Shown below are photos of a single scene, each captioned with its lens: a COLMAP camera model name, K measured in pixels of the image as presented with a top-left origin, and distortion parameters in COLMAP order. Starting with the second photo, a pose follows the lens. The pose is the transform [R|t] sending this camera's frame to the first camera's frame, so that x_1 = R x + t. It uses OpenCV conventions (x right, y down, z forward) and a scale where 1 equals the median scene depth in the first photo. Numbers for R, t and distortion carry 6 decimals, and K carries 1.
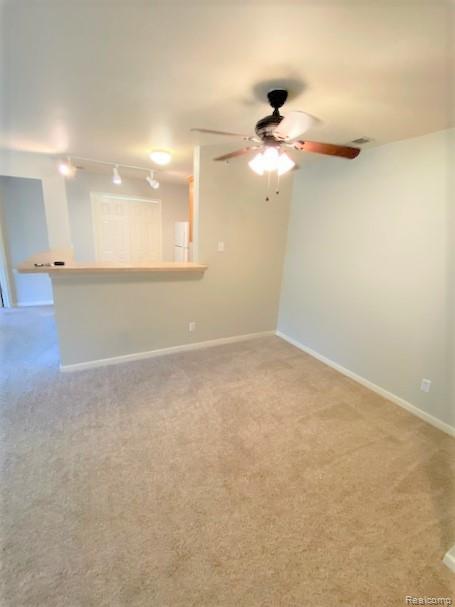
lens RADIAL K [[251.5, 0, 227.5], [0, 251.5, 303.5], [0, 0, 1]] dist [-0.004199, -0.000679]
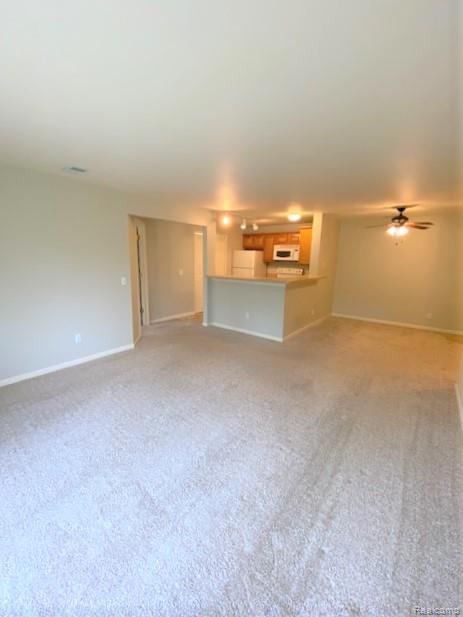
lens RADIAL K [[255.6, 0, 231.5], [0, 255.6, 308.5], [0, 0, 1]] dist [-0.004199, -0.000679]
pose [[0.921850, -0.116603, 0.369590, -1.348995], [0.140183, 0.989415, -0.037498, 0.059222], [-0.361306, 0.086377, 0.928438, -0.432257]]
